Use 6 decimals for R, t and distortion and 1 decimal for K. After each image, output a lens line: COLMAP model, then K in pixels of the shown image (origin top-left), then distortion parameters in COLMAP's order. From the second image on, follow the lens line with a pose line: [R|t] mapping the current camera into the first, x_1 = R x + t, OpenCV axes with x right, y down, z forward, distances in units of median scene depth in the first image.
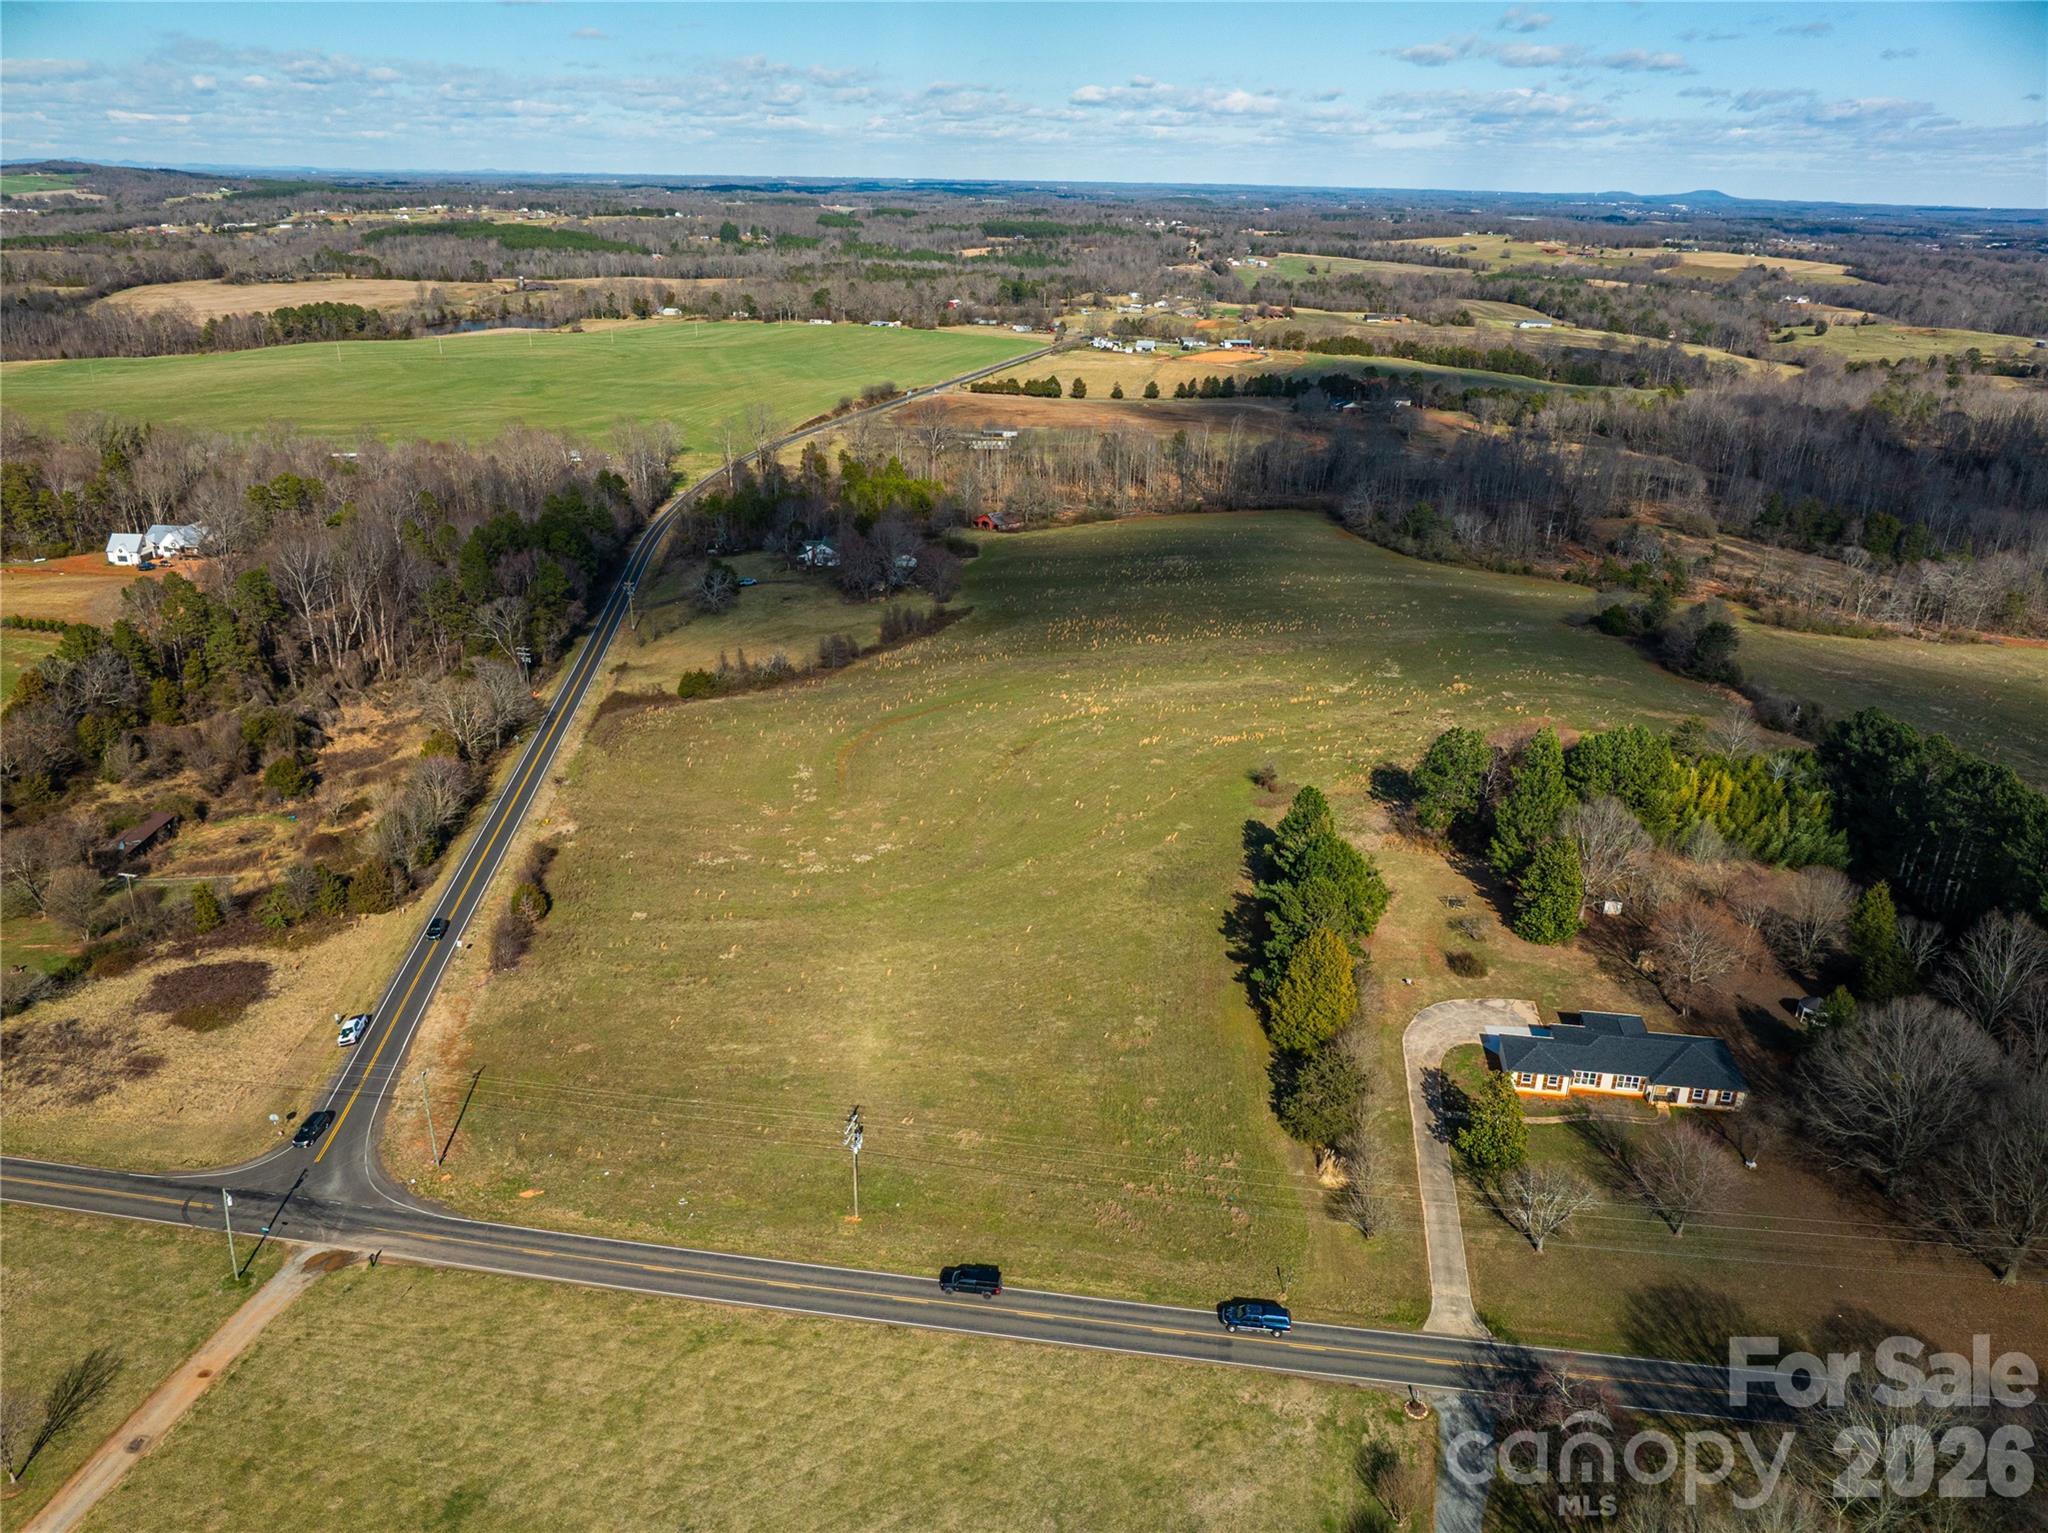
lens RADIAL K [[1428.5, 0, 1029.9], [0, 1428.5, 770.3], [0, 0, 1]] dist [-0.045570, 0.020838]
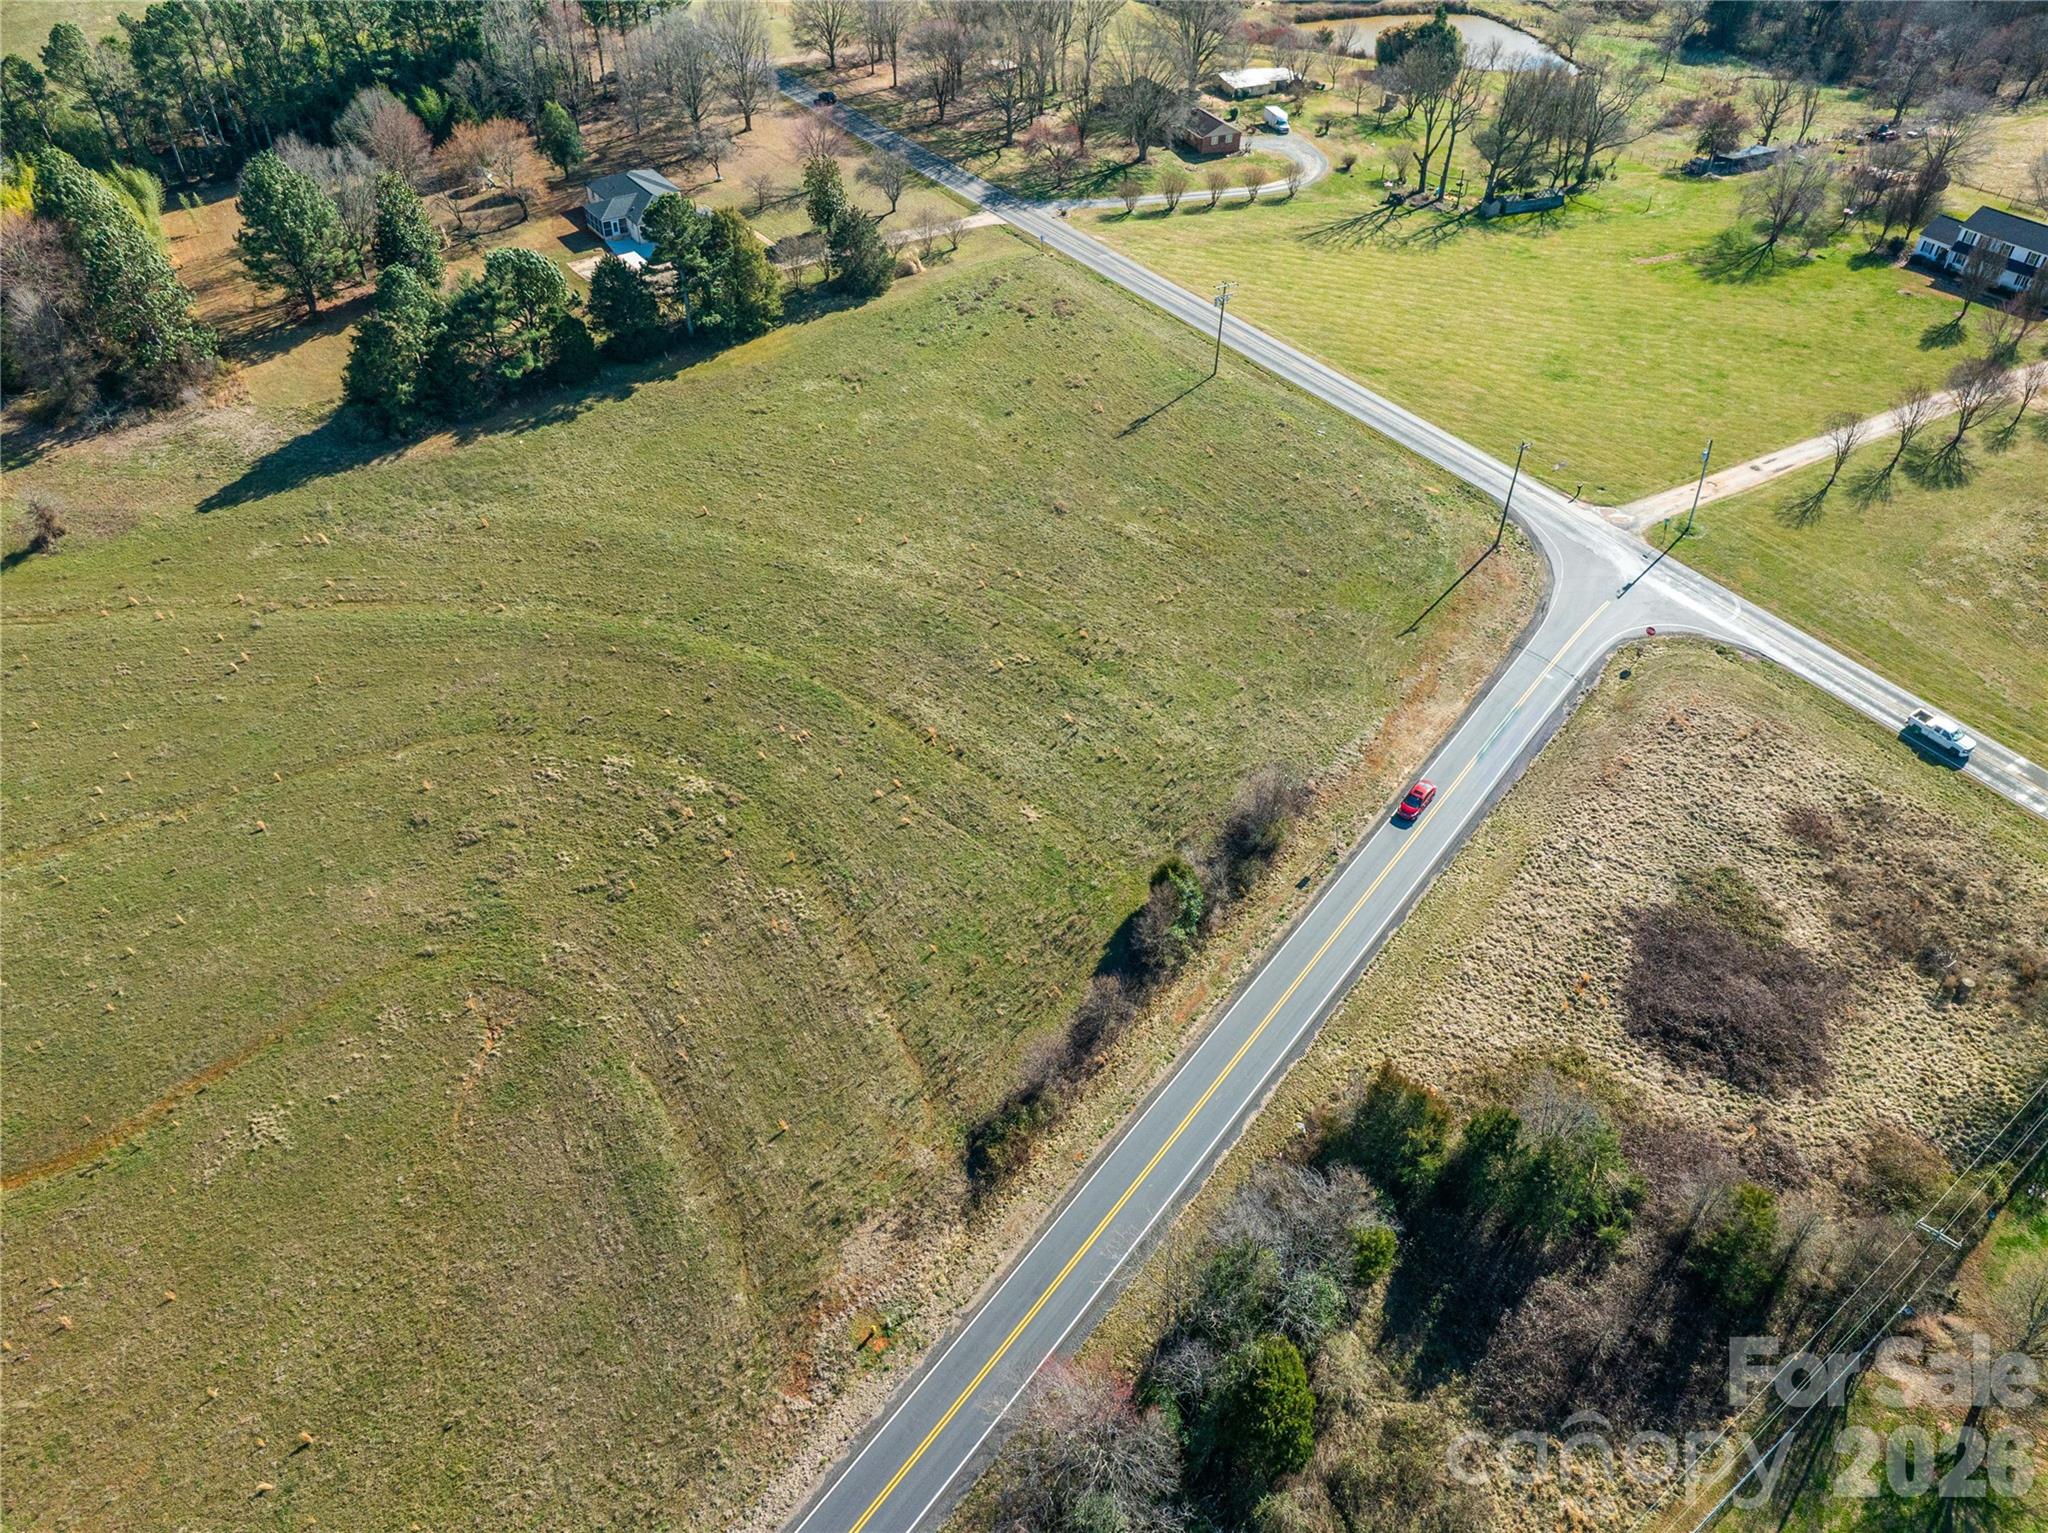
lens RADIAL K [[1428.5, 0, 1054.1], [0, 1428.5, 785.8], [0, 0, 1]] dist [-0.045570, 0.020838]
pose [[-0.696345, -0.502911, 0.512039, -0.626609], [0.244137, 0.504913, 0.827925, -0.418716], [-0.674907, 0.701530, -0.228815, 1.225233]]
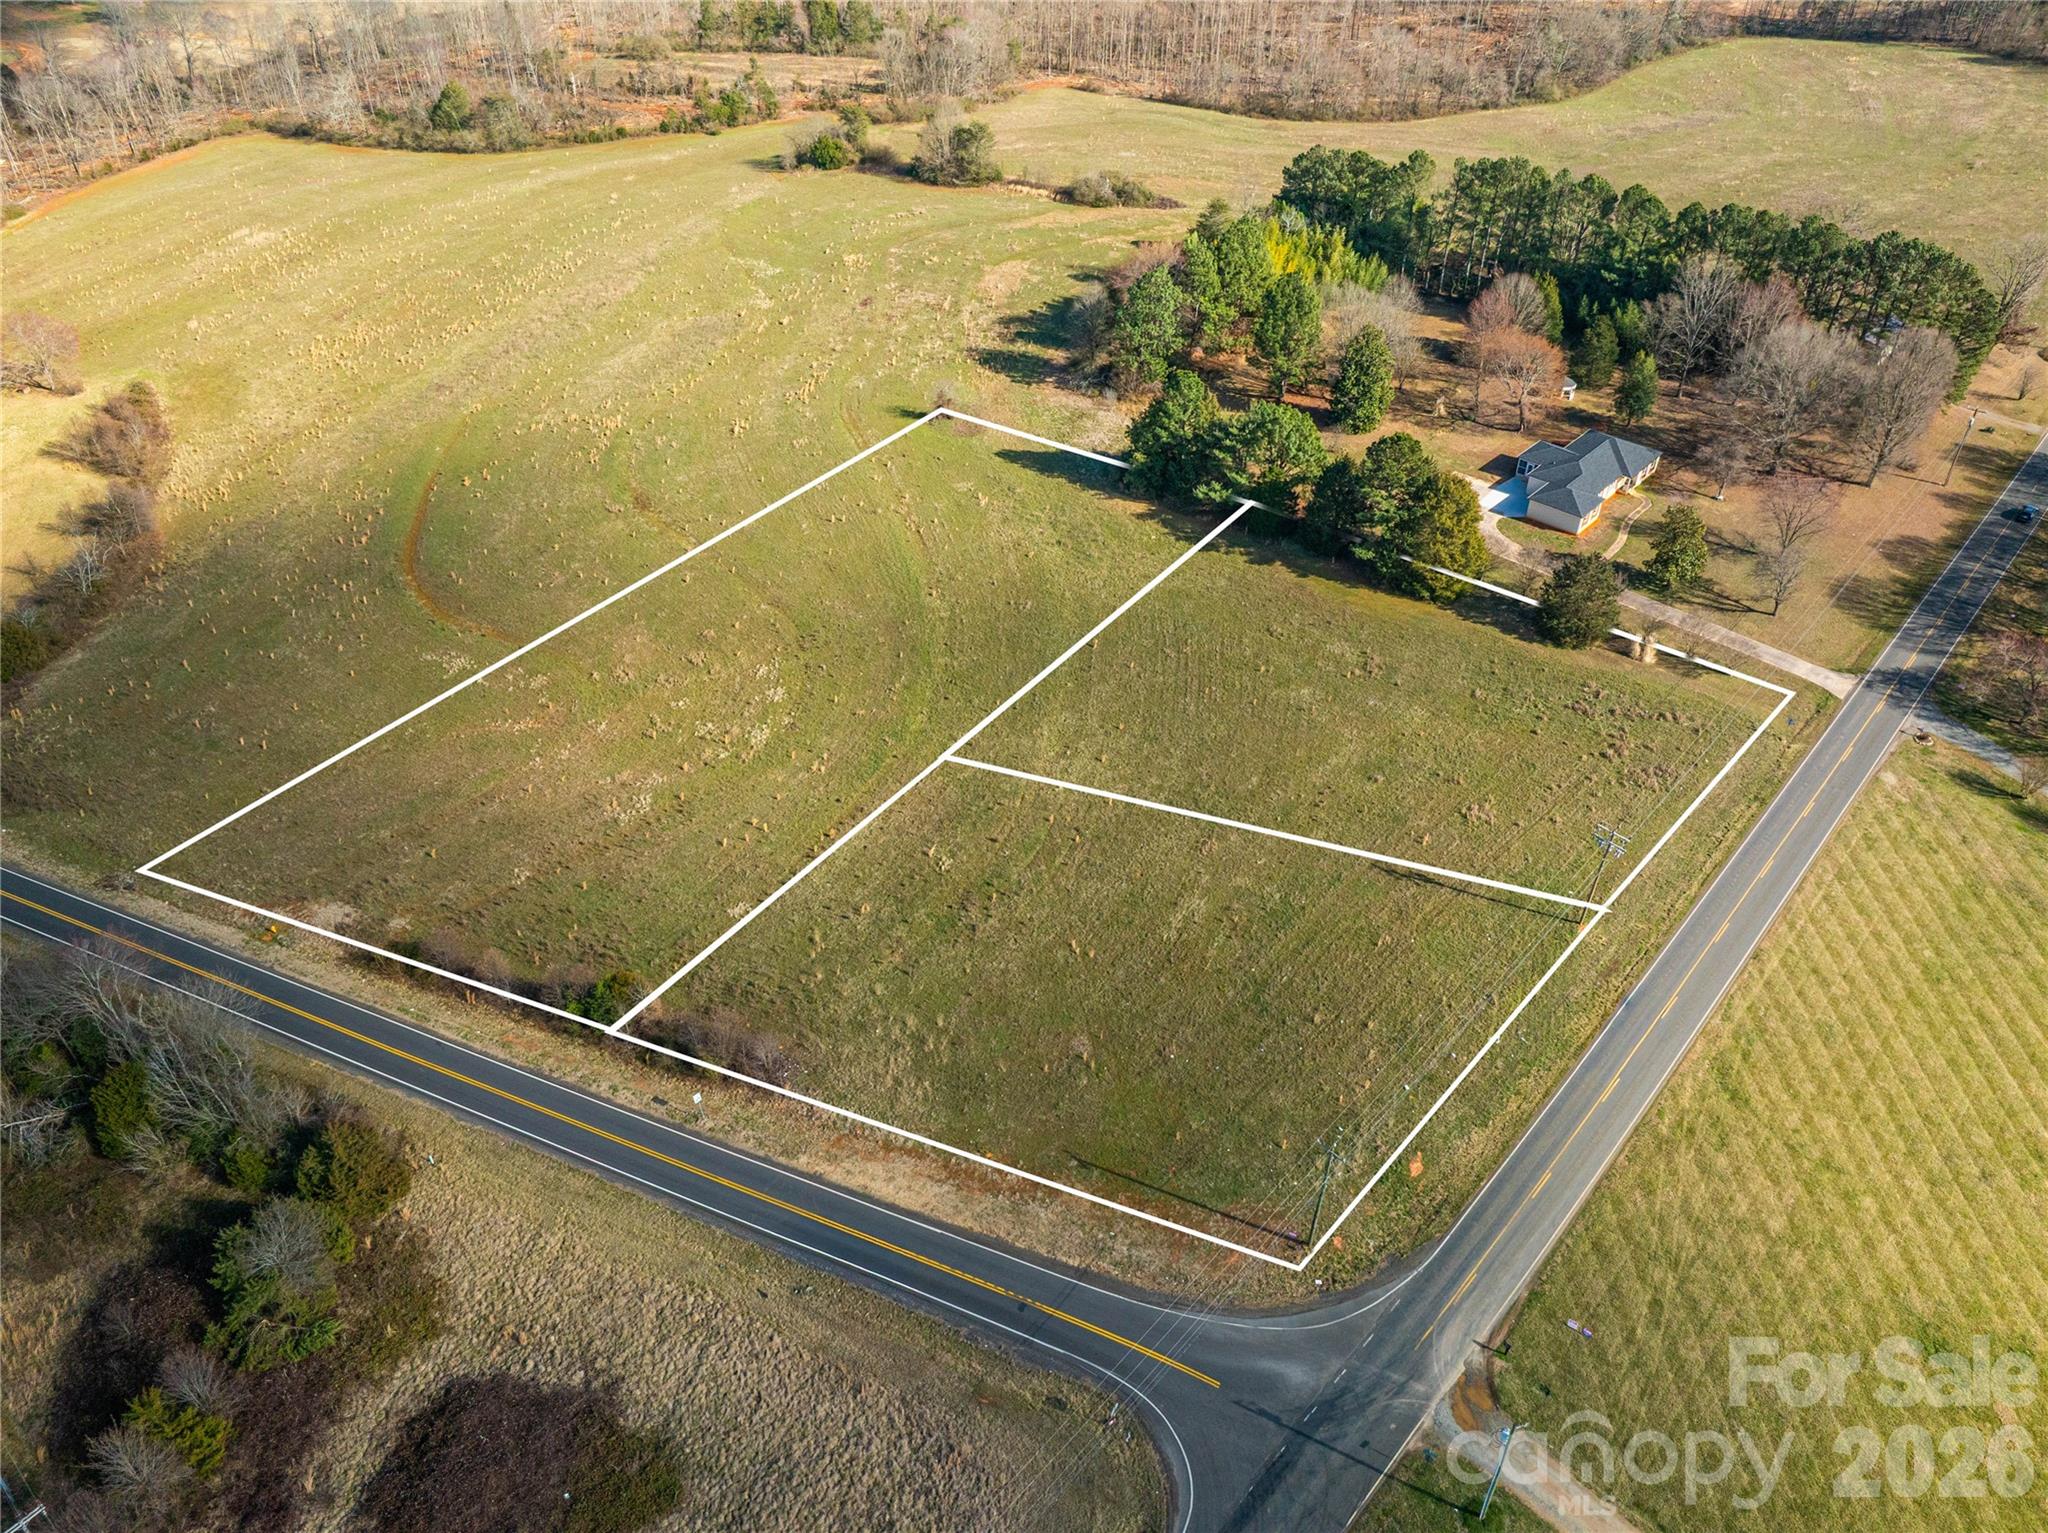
lens RADIAL K [[1428.5, 0, 1027.7], [0, 1428.5, 779.2], [0, 0, 1]] dist [-0.045570, 0.020838]
pose [[0.547375, -0.529943, 0.647720, -0.652758], [0.319606, 0.847671, 0.423445, -0.204271], [-0.773455, -0.024768, 0.633367, 0.525961]]
